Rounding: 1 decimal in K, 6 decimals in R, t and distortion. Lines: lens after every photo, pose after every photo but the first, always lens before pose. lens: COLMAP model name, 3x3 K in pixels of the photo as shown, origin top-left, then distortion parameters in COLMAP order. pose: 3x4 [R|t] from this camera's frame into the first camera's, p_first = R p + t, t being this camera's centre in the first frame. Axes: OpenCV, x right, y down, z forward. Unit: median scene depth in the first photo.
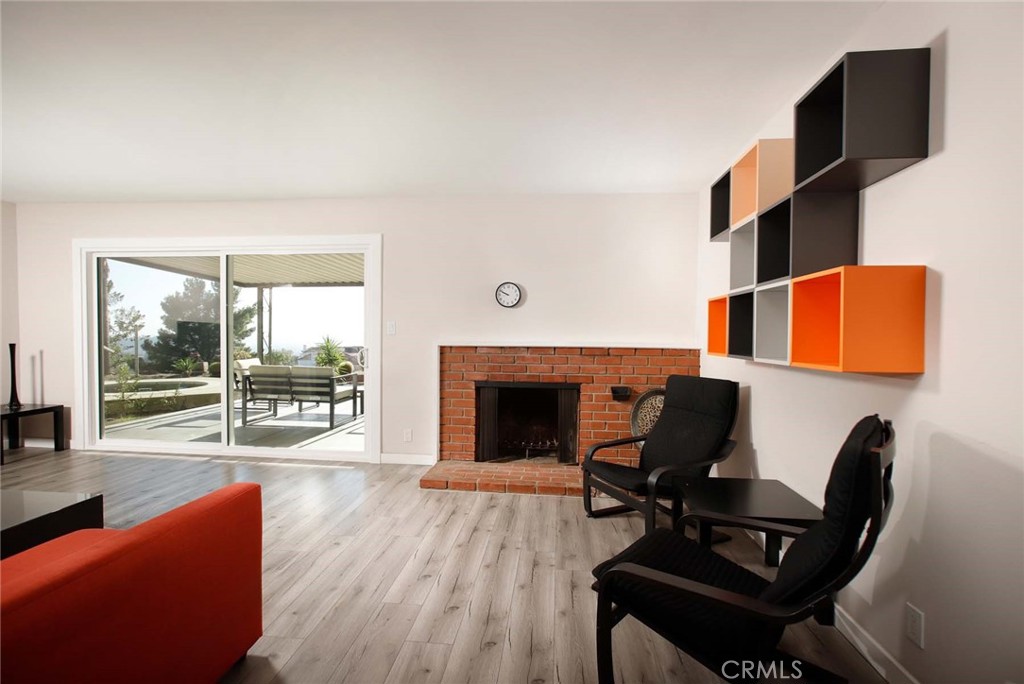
lens RADIAL K [[468.1, 0, 520.5], [0, 468.1, 339.0], [0, 0, 1]] dist [-0.028915, 0.000102]
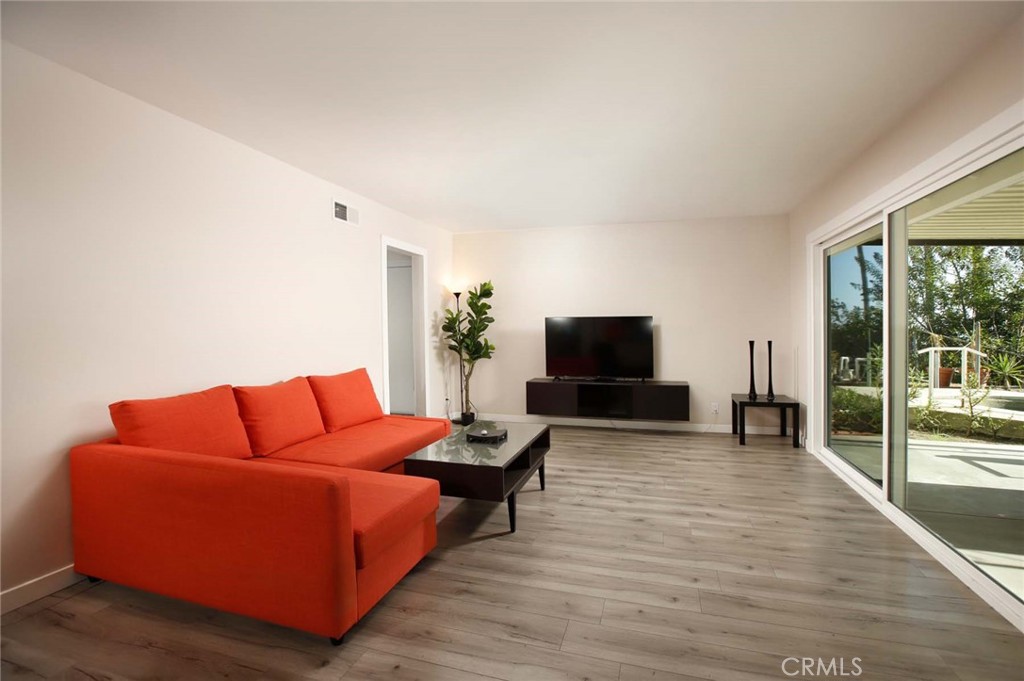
lens RADIAL K [[468.1, 0, 520.5], [0, 468.1, 337.5], [0, 0, 1]] dist [-0.028915, 0.000102]
pose [[-0.205534, 0.012699, -0.978568, 0.122290], [-0.016894, 0.999721, 0.016522, -0.006292], [0.978504, 0.019928, -0.205262, 0.636464]]
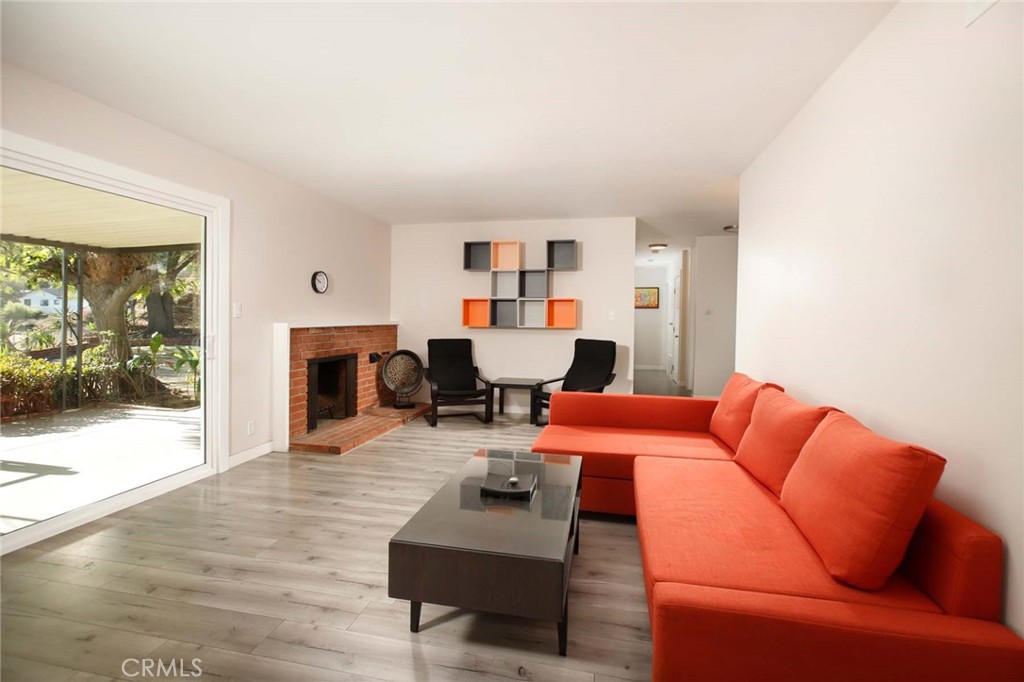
lens RADIAL K [[468.1, 0, 520.5], [0, 468.1, 338.0], [0, 0, 1]] dist [-0.028915, 0.000102]
pose [[0.117908, -0.057069, 0.991383, -1.074545], [-0.006026, 0.998288, 0.058183, -0.025893], [-0.993006, -0.012834, 0.117363, 0.366673]]
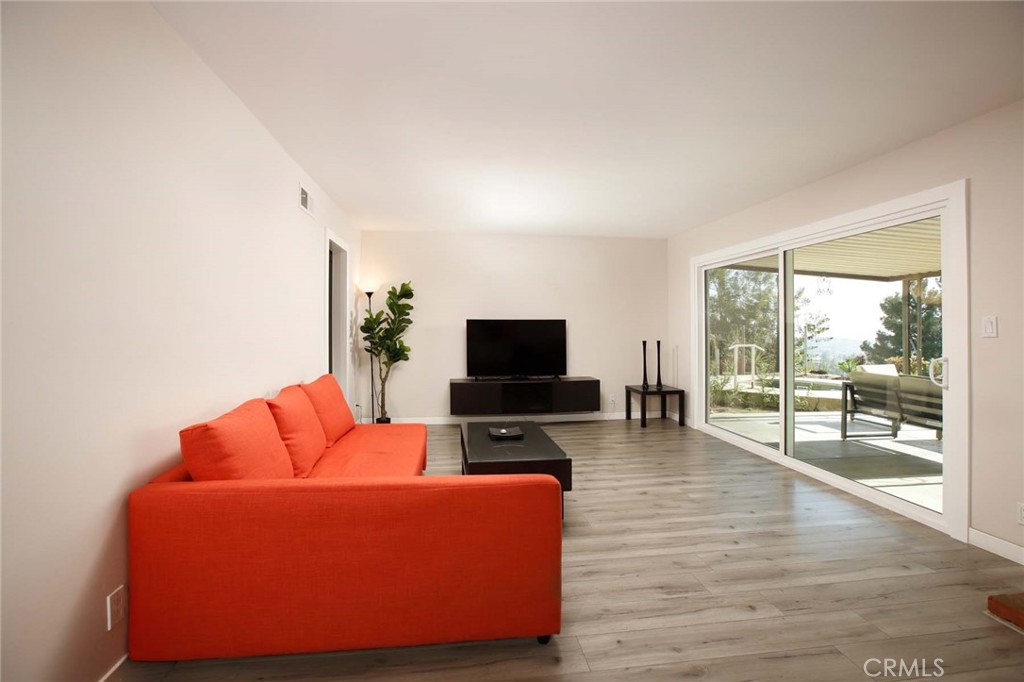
lens RADIAL K [[466.5, 0, 516.4], [0, 466.5, 325.4], [0, 0, 1]] dist [-0.028991, 0.000596]
pose [[0.217312, -0.013291, -0.976012, 0.165467], [-0.018720, 0.999667, -0.017781, -0.003730], [0.975923, 0.022135, 0.216990, 0.274310]]
